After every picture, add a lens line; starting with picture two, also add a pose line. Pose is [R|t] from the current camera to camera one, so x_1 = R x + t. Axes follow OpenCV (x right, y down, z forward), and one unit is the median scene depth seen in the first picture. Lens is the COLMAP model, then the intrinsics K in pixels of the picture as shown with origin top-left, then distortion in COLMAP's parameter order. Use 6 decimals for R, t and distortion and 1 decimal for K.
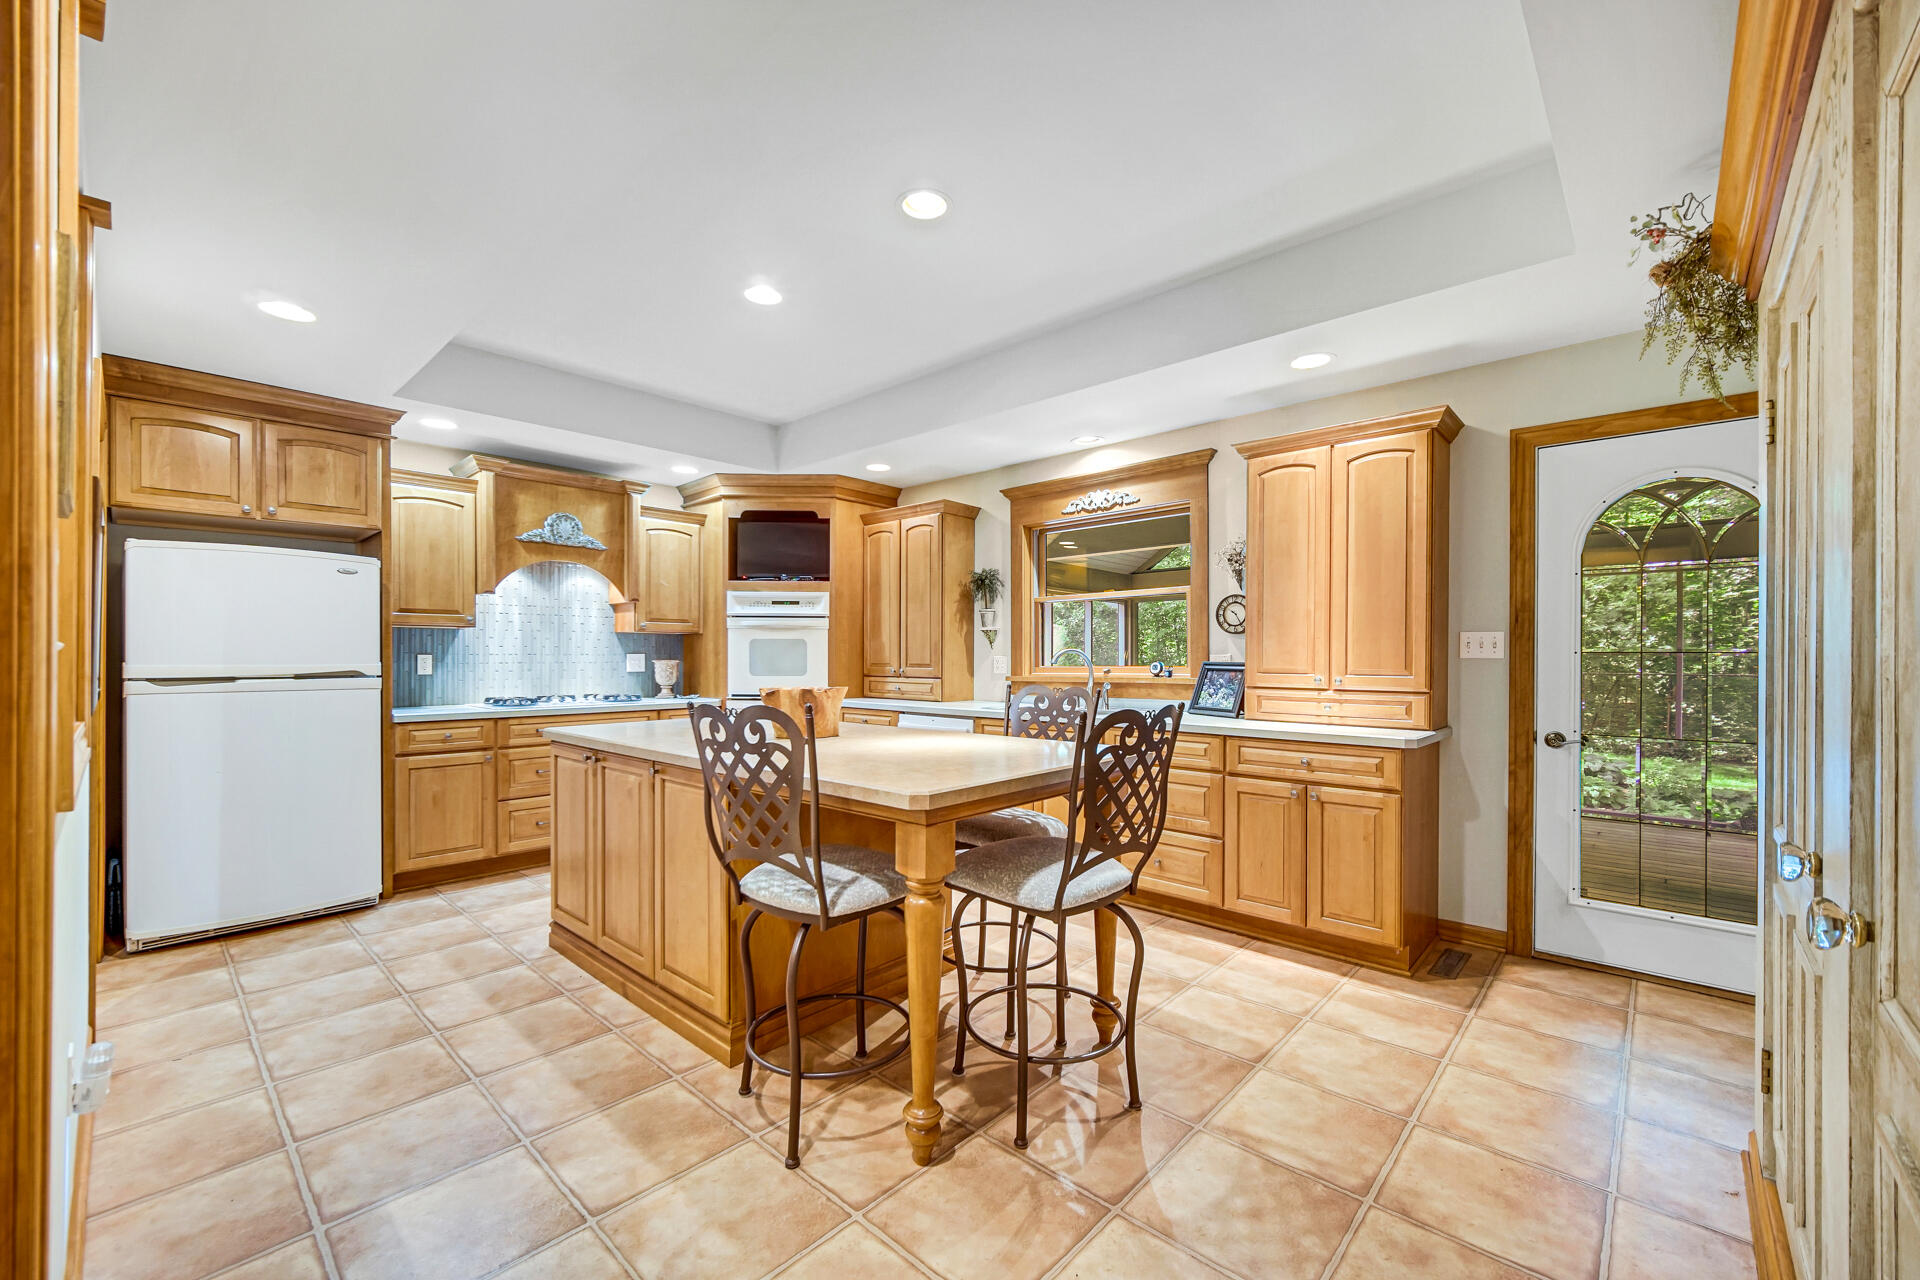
lens RADIAL K [[766.2, 0, 961.0], [0, 766.2, 655.2], [0, 0, 1]] dist [0.002886, 0.000258]
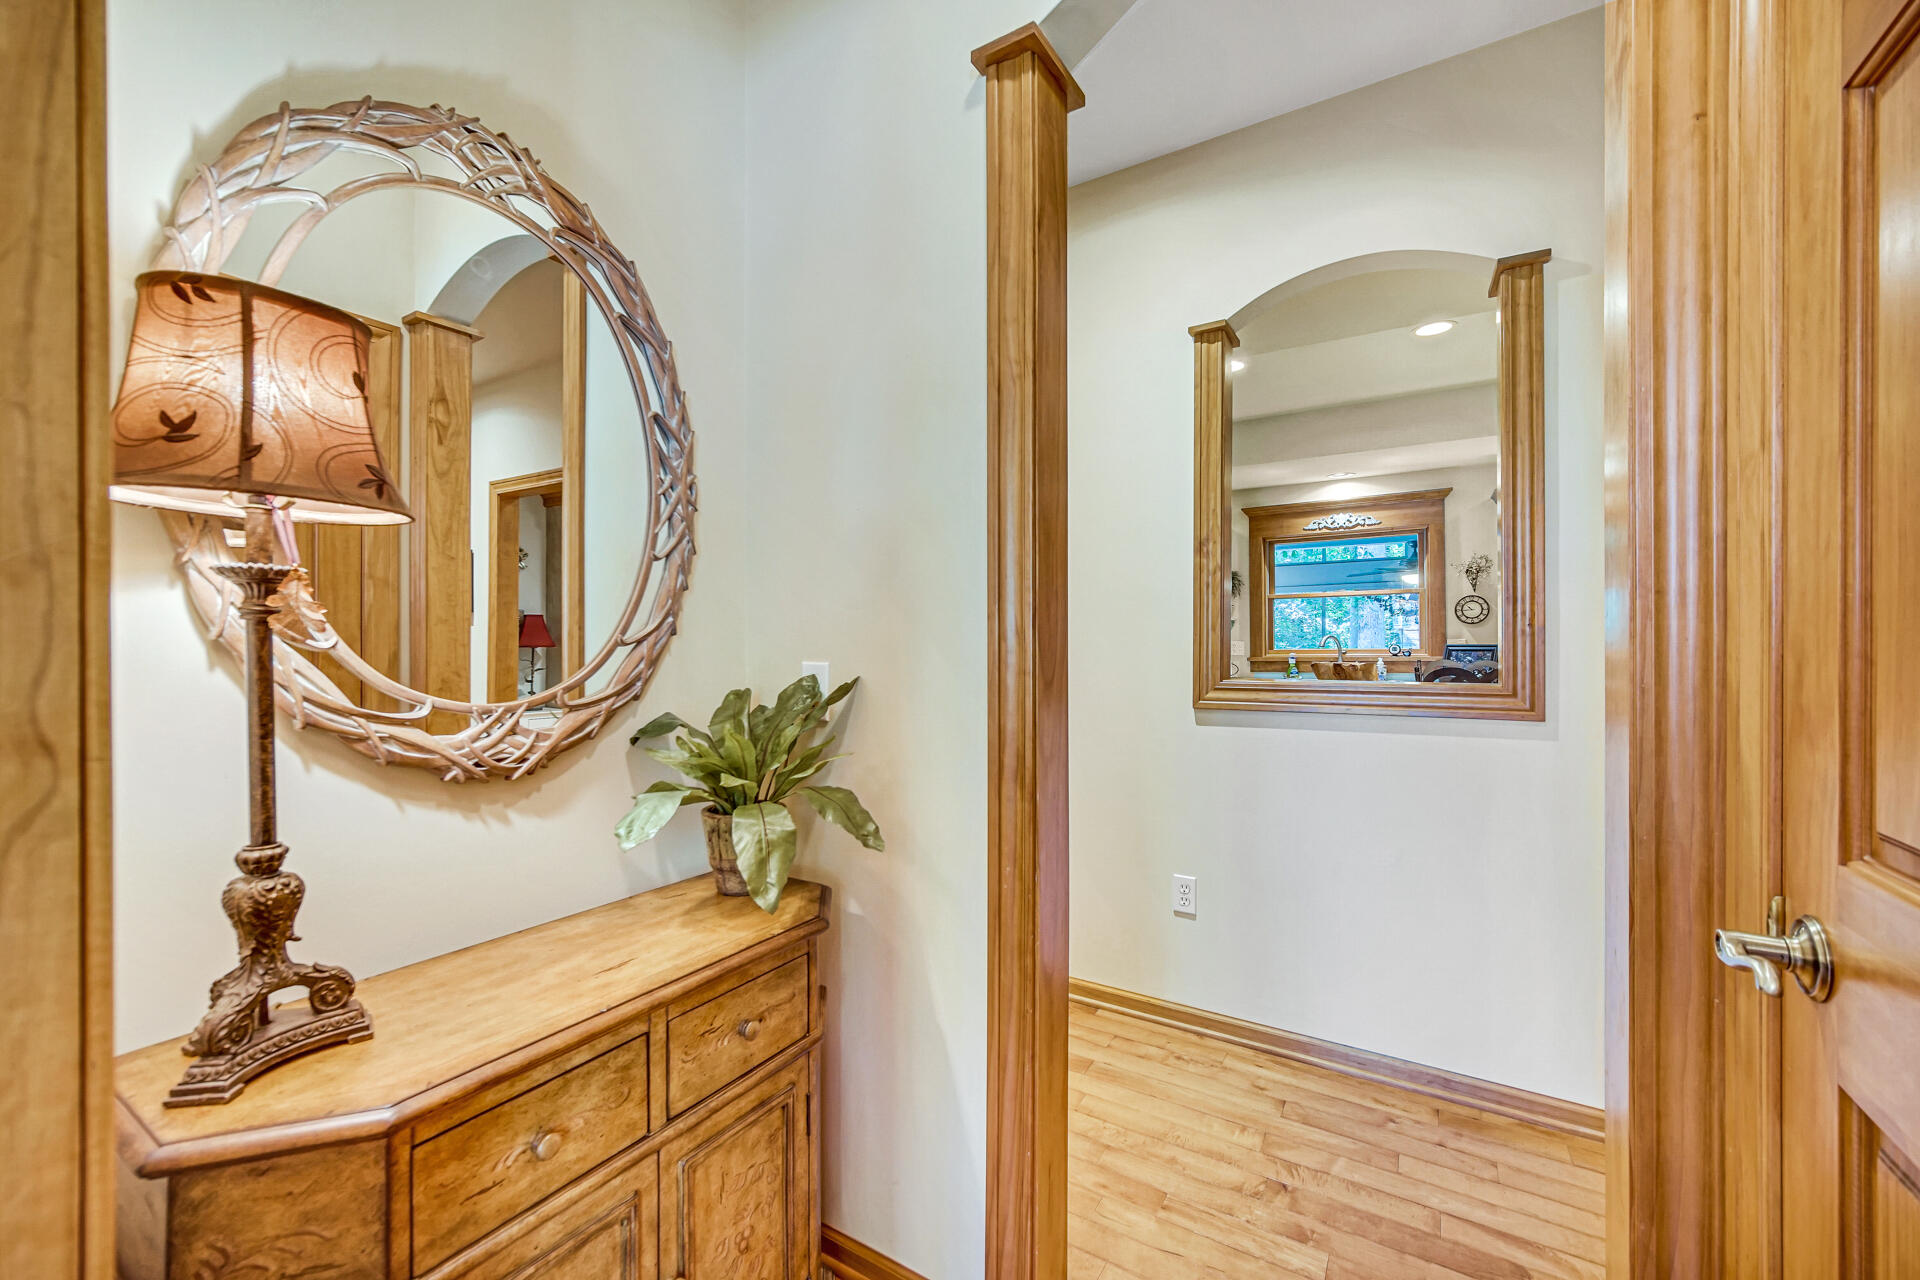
lens RADIAL K [[766.2, 0, 958.5], [0, 766.2, 642.4], [0, 0, 1]] dist [0.002886, 0.000258]
pose [[0.982053, -0.002374, 0.188590, -0.705927], [0.002347, 0.999997, 0.000366, 0.002490], [-0.188590, 0.000083, 0.982056, -0.159742]]
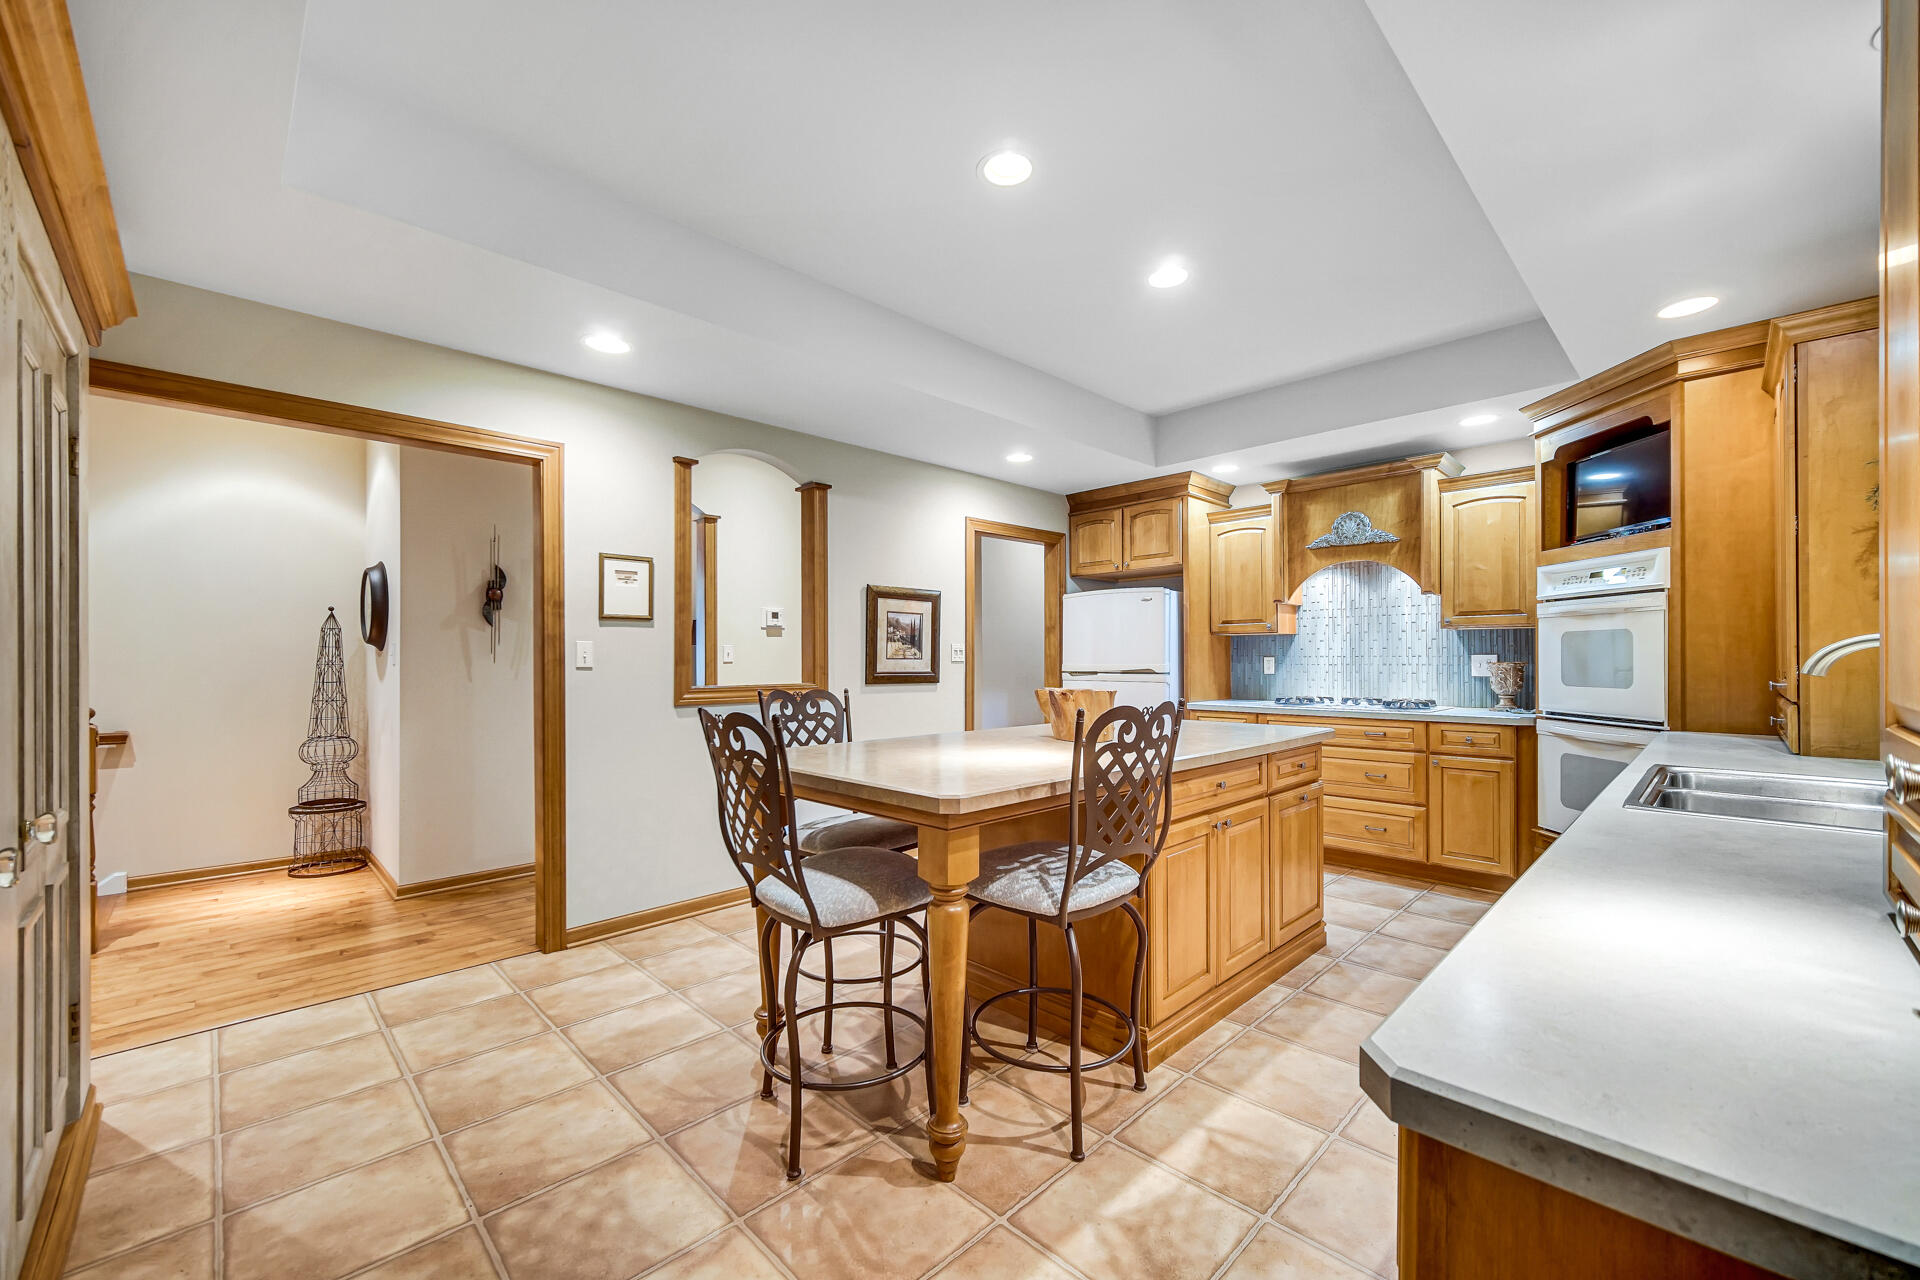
lens RADIAL K [[766.2, 0, 961.4], [0, 766.2, 654.2], [0, 0, 1]] dist [0.002886, 0.000258]
pose [[-0.047114, -0.008488, -0.998853, 0.505330], [0.001158, 0.999963, -0.008552, 0.004528], [0.998889, -0.001560, -0.047103, 0.572237]]
